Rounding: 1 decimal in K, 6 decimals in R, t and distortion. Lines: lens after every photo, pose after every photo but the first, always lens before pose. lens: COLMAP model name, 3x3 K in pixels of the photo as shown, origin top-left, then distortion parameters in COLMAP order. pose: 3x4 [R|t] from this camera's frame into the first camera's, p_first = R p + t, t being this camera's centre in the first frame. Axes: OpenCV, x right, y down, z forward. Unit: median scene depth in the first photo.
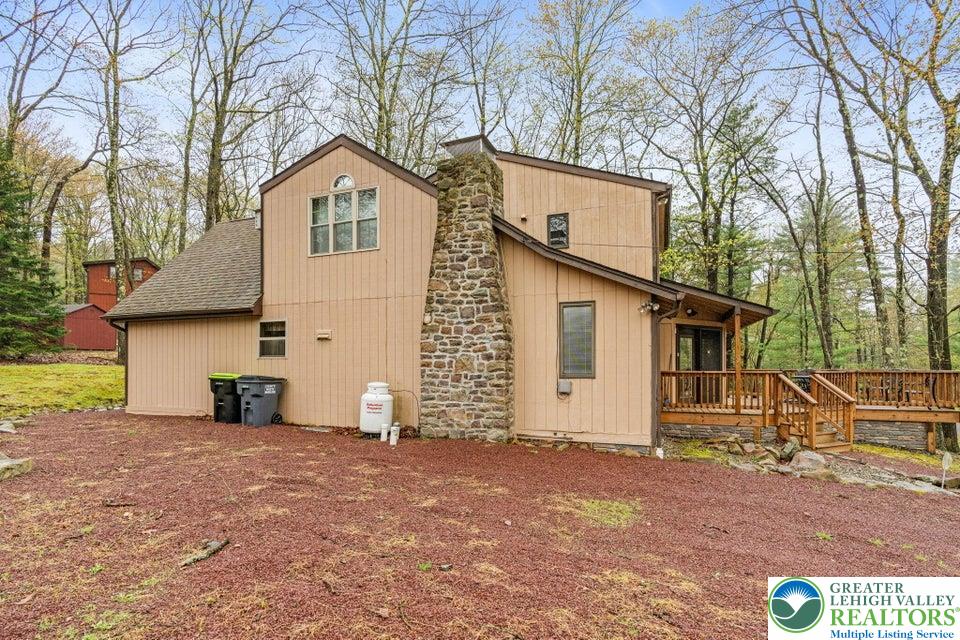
lens RADIAL K [[447.5, 0, 480.0], [0, 447.5, 320.0], [0, 0, 1]] dist [-0.000354, 0.000501]
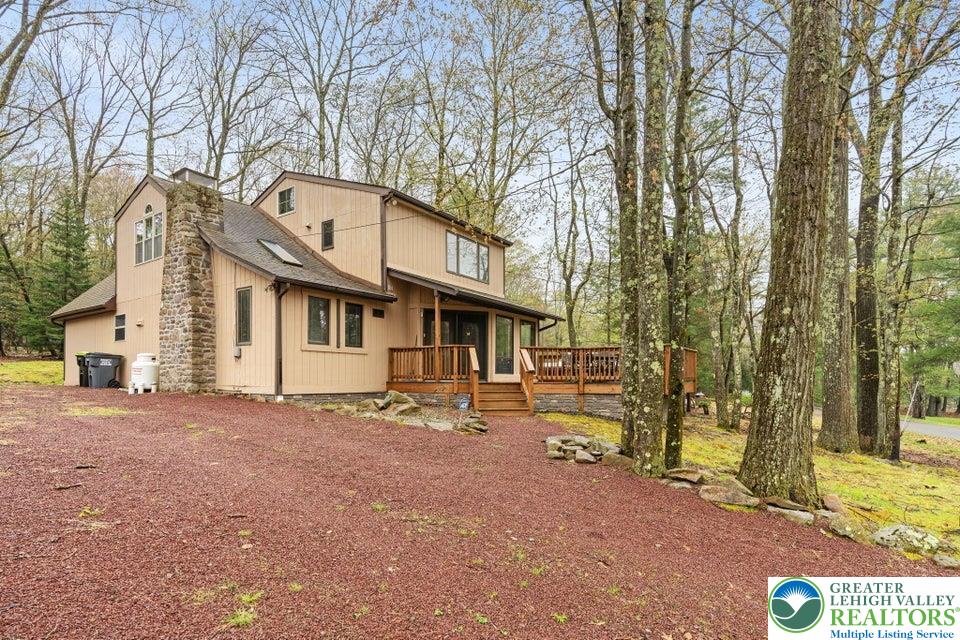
lens RADIAL K [[441.1, 0, 440.4], [0, 441.1, 326.7], [0, 0, 1]] dist [0.000380, 0.000074]
pose [[0.975956, -0.023704, -0.216677, 0.813358], [0.022290, 0.999711, -0.008966, 0.076560], [0.216827, 0.003921, 0.976202, -0.110614]]
